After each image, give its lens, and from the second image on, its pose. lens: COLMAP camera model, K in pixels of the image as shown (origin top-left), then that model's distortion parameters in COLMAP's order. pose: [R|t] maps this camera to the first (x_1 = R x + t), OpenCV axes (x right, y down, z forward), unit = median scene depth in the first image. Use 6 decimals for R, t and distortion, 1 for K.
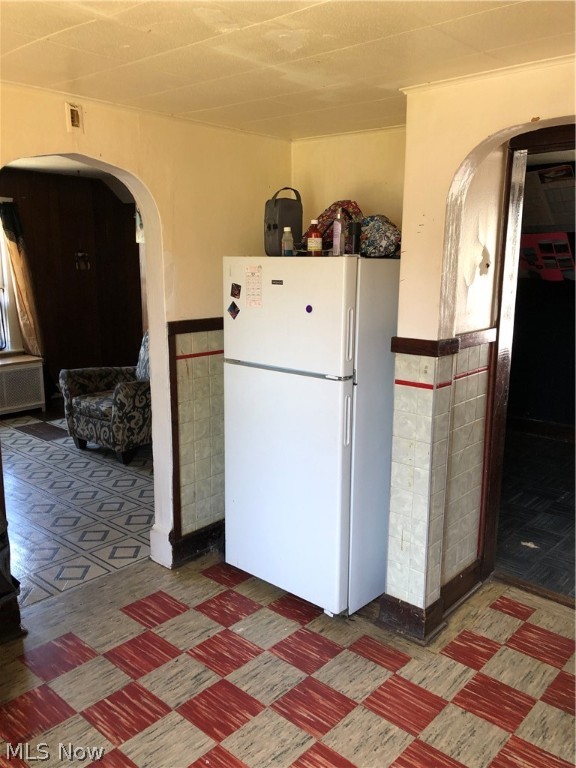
lens RADIAL K [[638.3, 0, 289.5], [0, 638.3, 384.8], [0, 0, 1]] dist [0.031955, -0.019766]
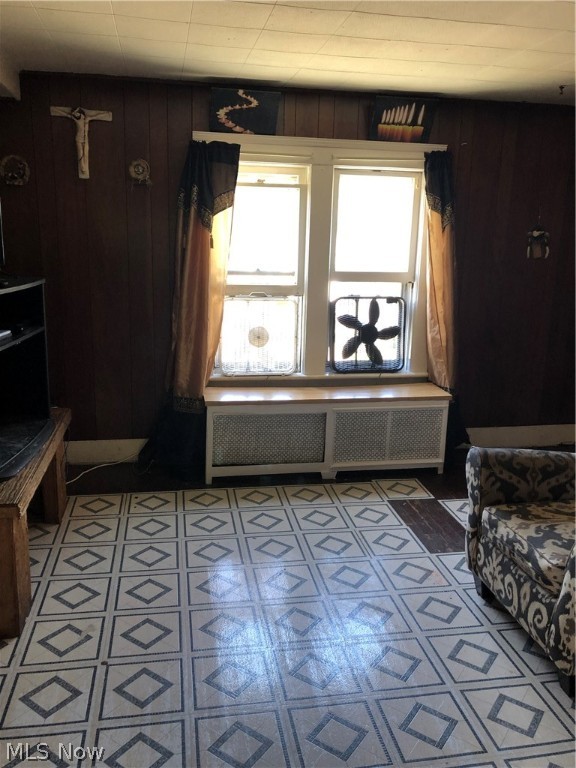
lens RADIAL K [[638.3, 0, 287.2], [0, 638.3, 384.2], [0, 0, 1]] dist [0.031955, -0.019766]
pose [[0.794661, 0.158318, -0.586045, -0.148872], [-0.140731, 0.987139, 0.075844, -0.082155], [0.590515, 0.022204, 0.806721, 0.407054]]
